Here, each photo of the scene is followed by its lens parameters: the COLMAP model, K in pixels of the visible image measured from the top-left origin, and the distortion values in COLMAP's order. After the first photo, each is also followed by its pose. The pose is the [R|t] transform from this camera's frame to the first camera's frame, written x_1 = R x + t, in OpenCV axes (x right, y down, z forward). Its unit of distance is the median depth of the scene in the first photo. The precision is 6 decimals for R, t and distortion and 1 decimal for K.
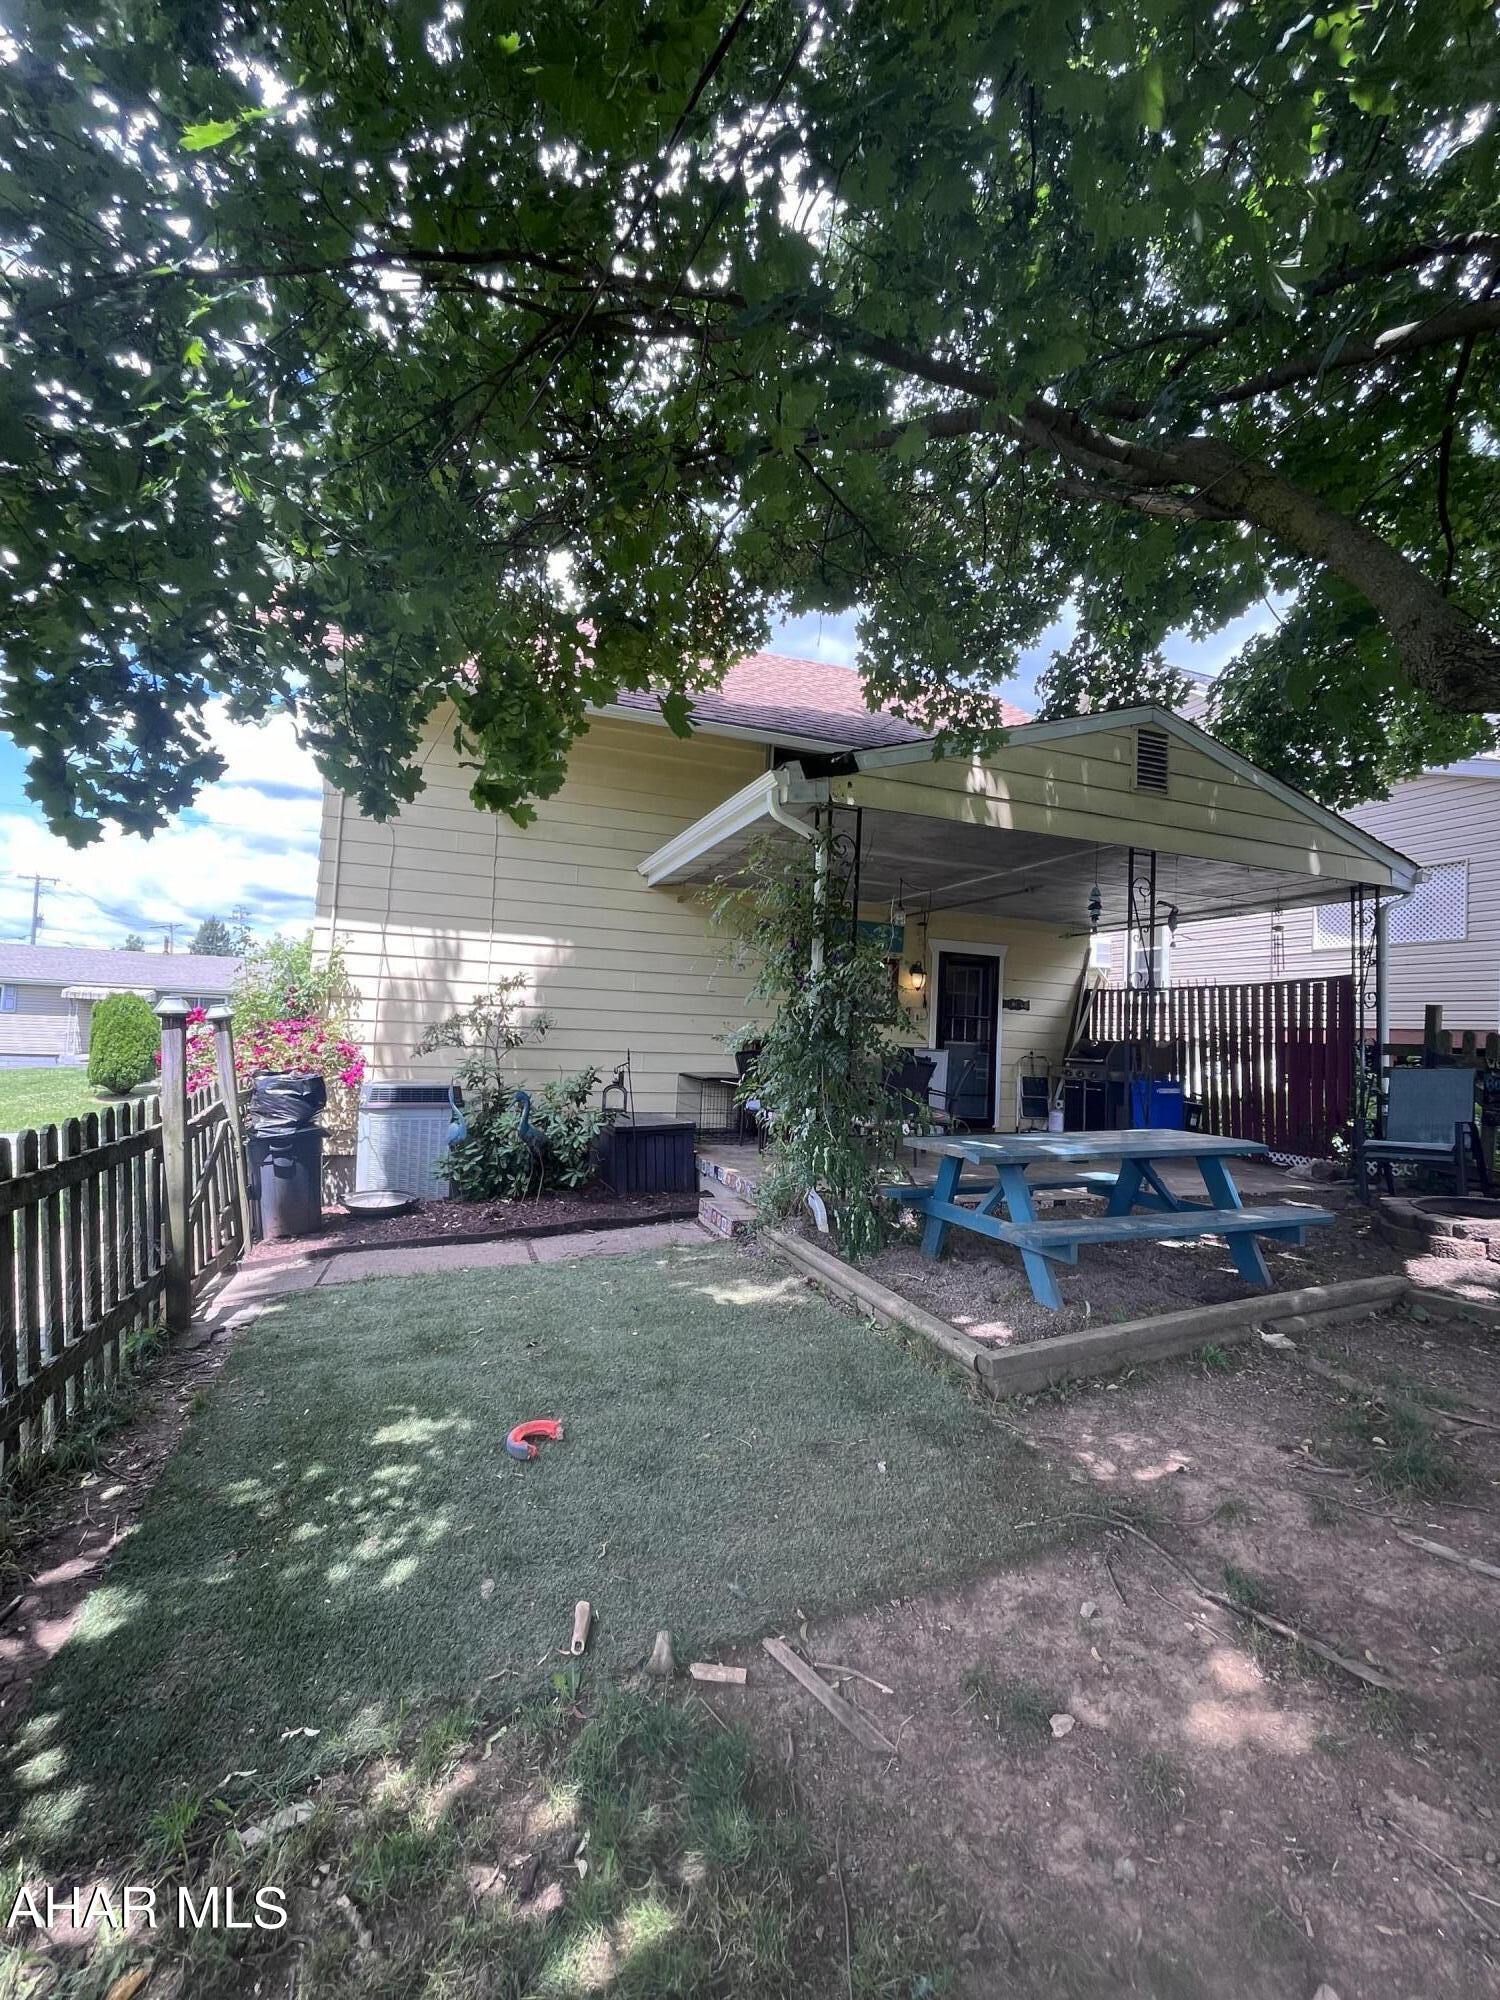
lens RADIAL K [[844.8, 0, 750.0], [0, 844.8, 1000.0], [0, 0, 1]] dist [0.000479, -0.000061]
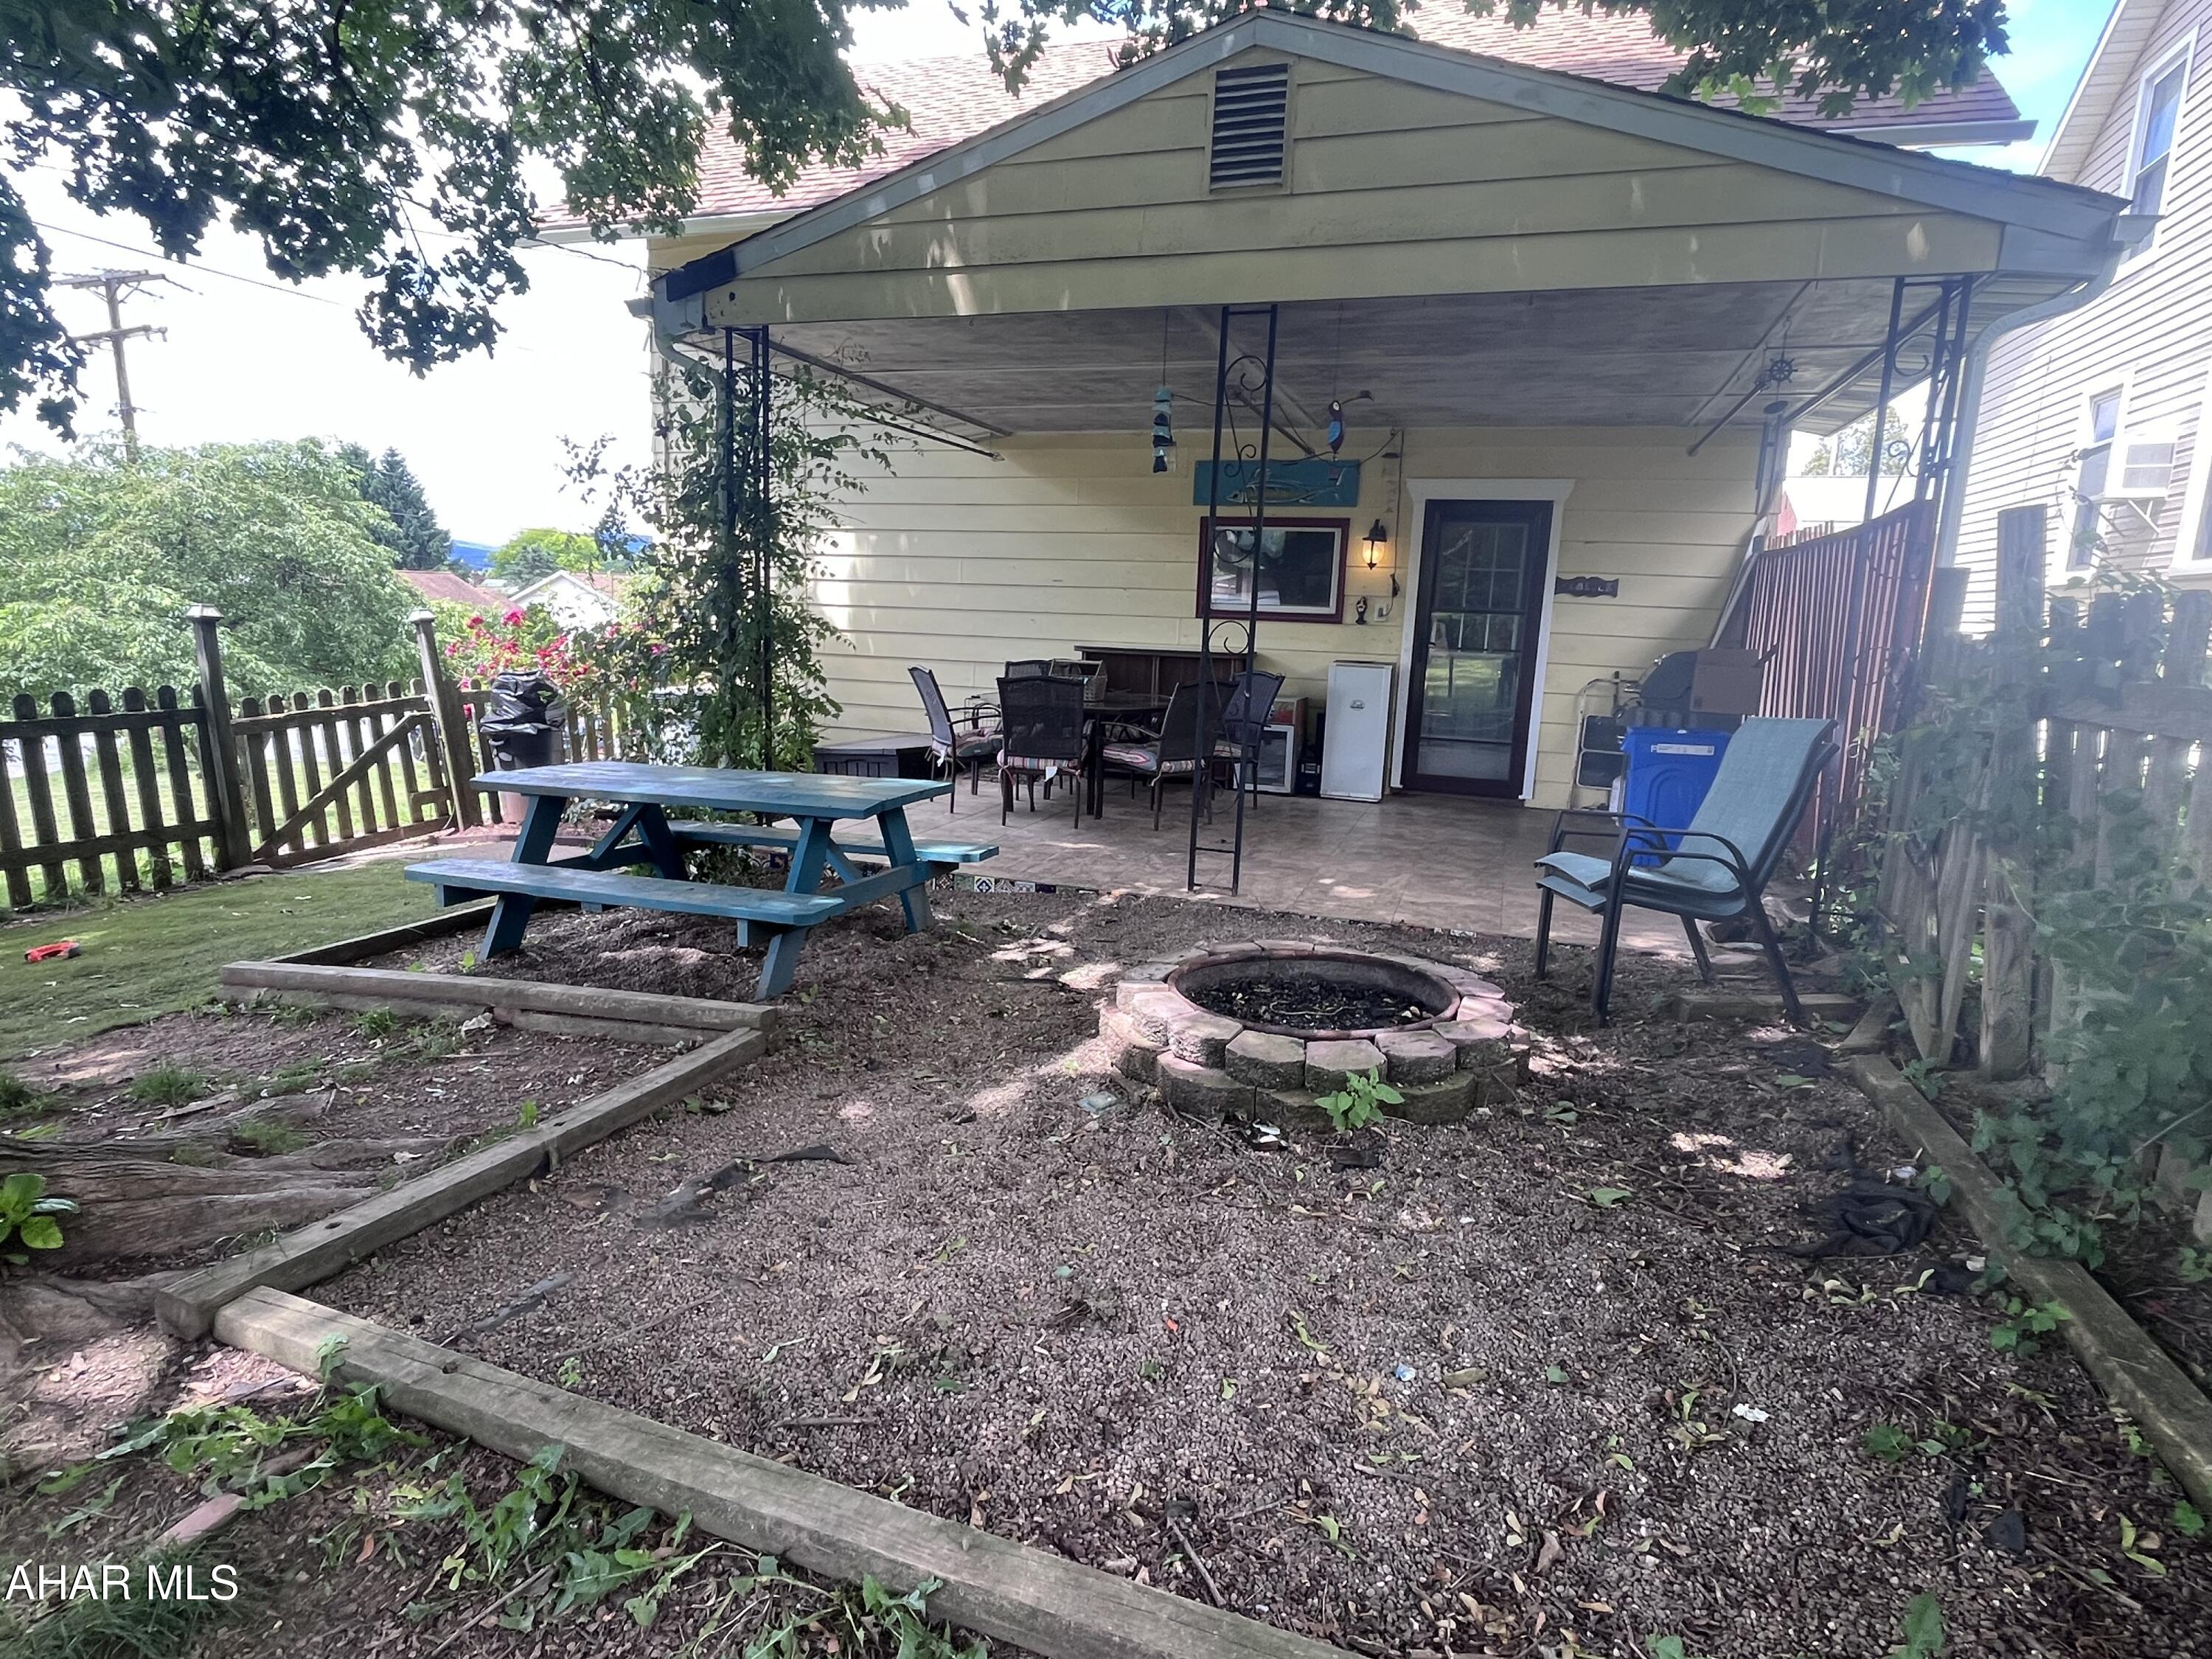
lens RADIAL K [[1169.2, 0, 1106.0], [0, 1169.2, 829.5], [0, 0, 1]] dist [-0.001632, -0.000172]
pose [[0.777445, 0.102296, -0.620576, 0.759488], [0.021849, 0.981696, 0.189196, 0.013208], [0.628571, -0.160648, 0.760980, 0.246441]]
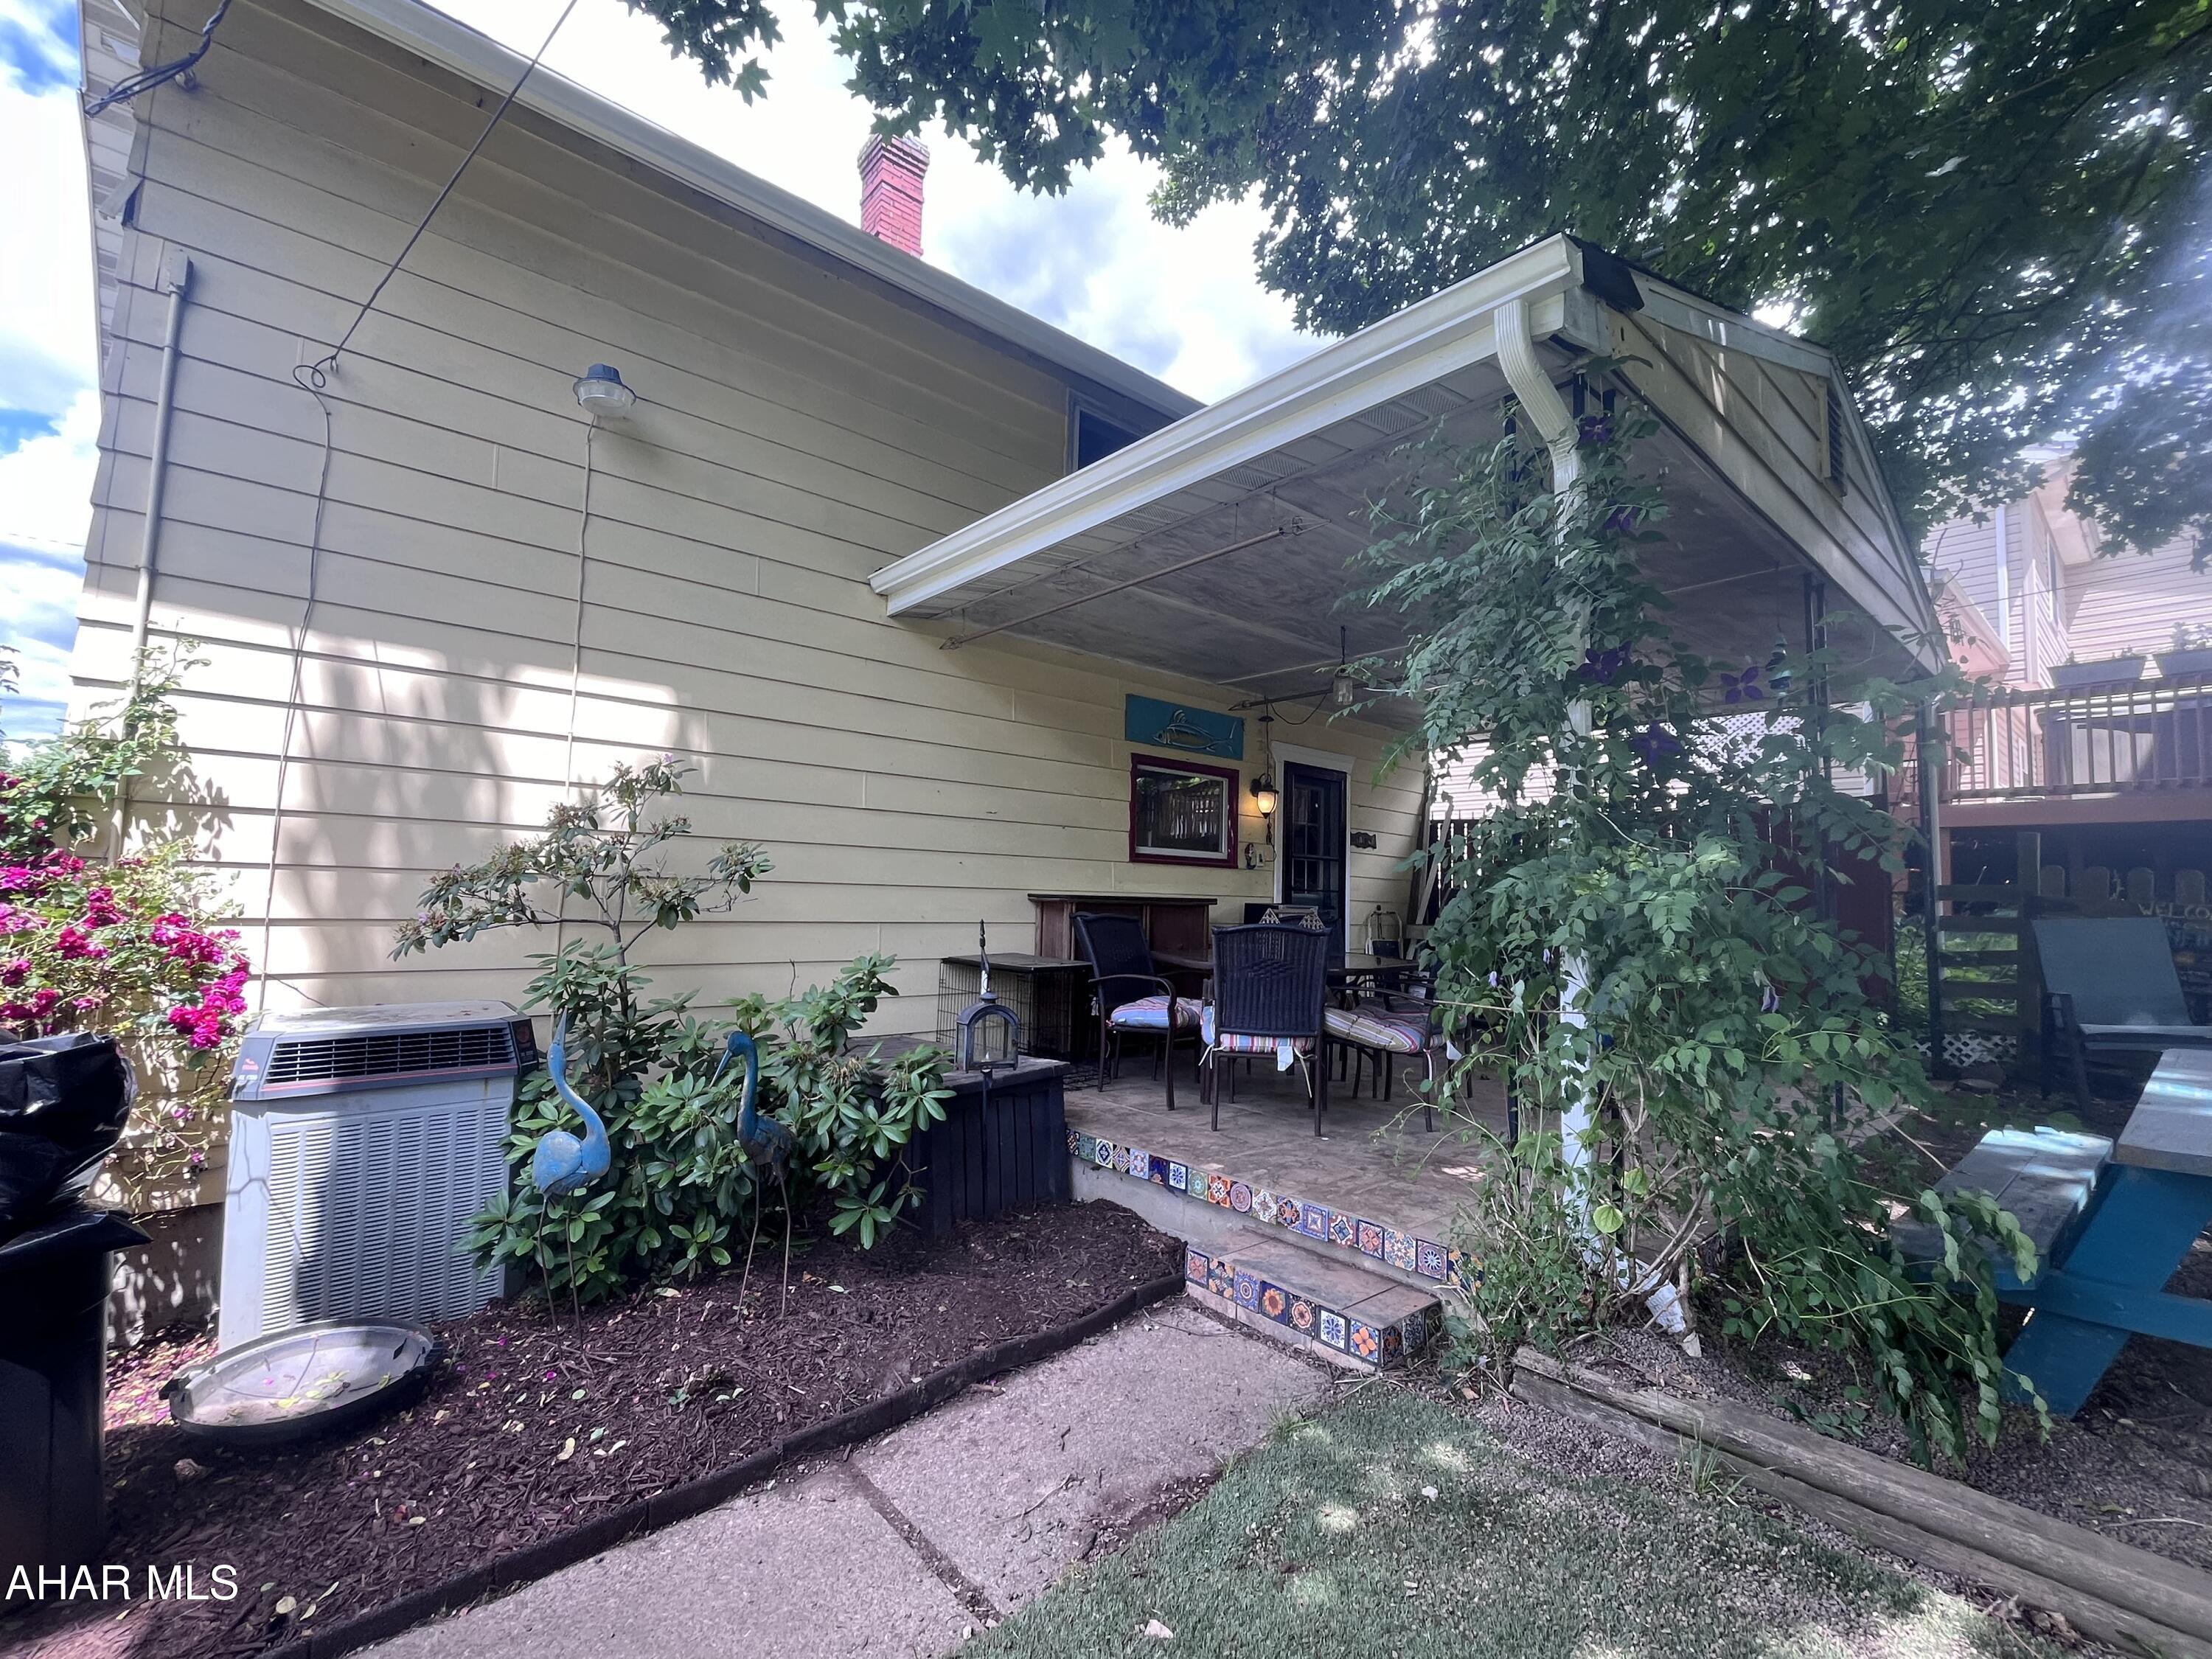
lens RADIAL K [[943.8, 0, 1104.6], [0, 943.8, 836.9], [0, 0, 1]] dist [-0.002366, -0.000947]
pose [[0.936321, 0.004540, 0.351116, -0.229975], [-0.000358, 0.999928, -0.011975, 0.016344], [-0.351145, 0.011087, 0.936256, 0.440906]]
